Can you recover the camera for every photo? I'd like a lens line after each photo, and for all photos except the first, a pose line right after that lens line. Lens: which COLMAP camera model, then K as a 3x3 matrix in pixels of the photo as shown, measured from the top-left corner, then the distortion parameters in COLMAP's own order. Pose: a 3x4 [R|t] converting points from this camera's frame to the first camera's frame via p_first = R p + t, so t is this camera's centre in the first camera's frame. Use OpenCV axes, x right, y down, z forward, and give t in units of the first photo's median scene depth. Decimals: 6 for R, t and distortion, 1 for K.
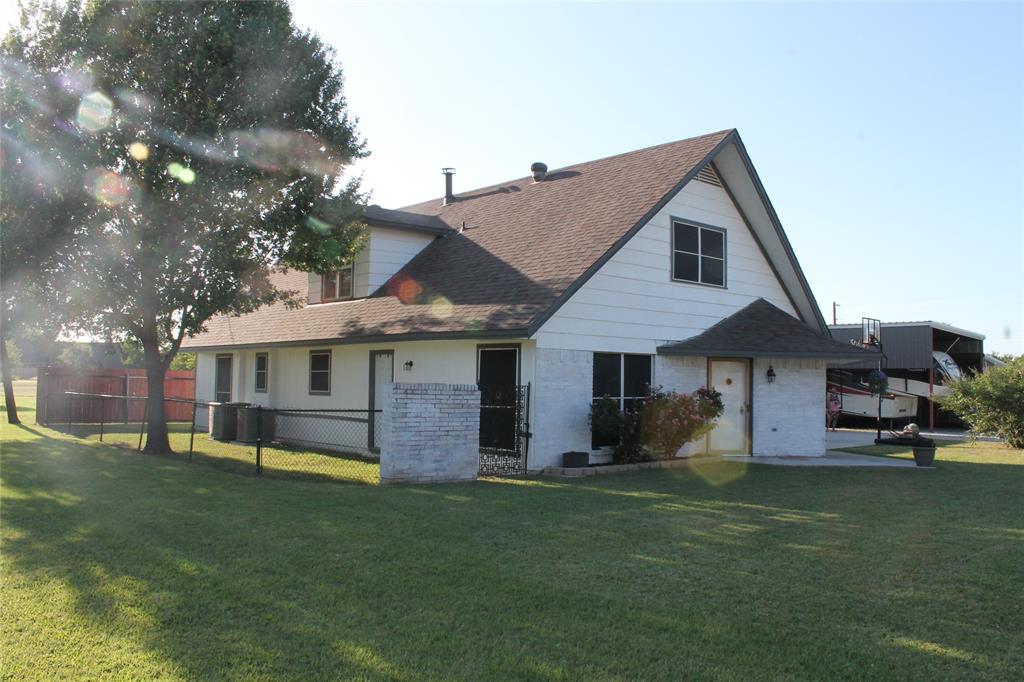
lens RADIAL K [[837.3, 0, 512.0], [0, 837.3, 341.0], [0, 0, 1]] dist [-0.044468, 0.136344]
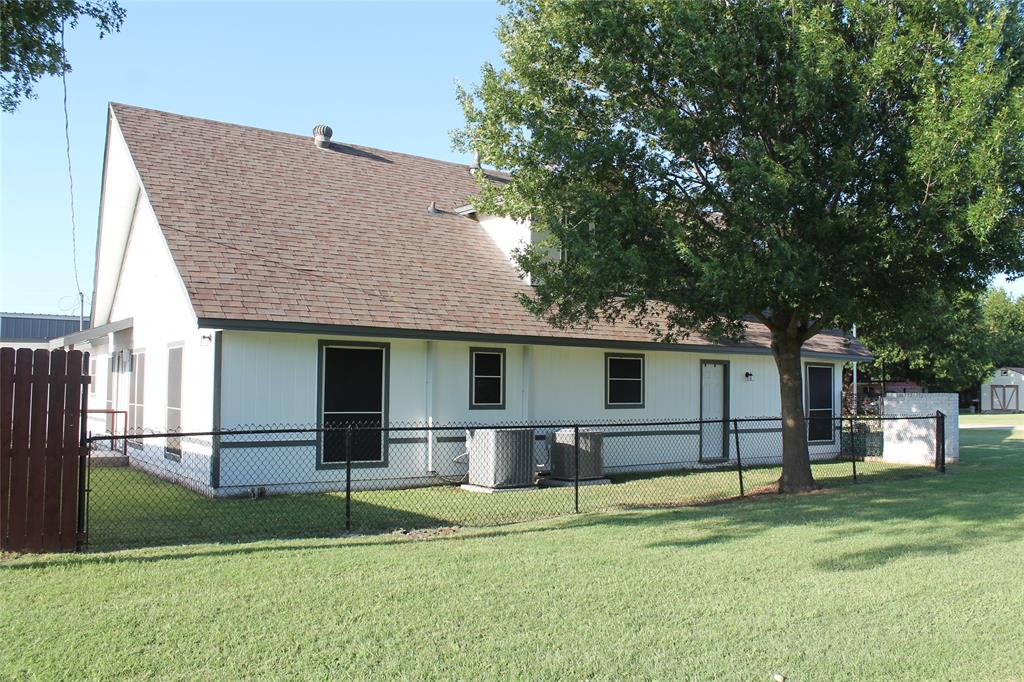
lens RADIAL K [[773.9, 0, 512.0], [0, 773.9, 341.0], [0, 0, 1]] dist [-0.007554, 0.097034]
pose [[0.150027, 0.049430, 0.987445, -1.025801], [-0.051955, 0.997764, -0.042053, 0.036926], [-0.987316, -0.044993, 0.152259, 1.011954]]
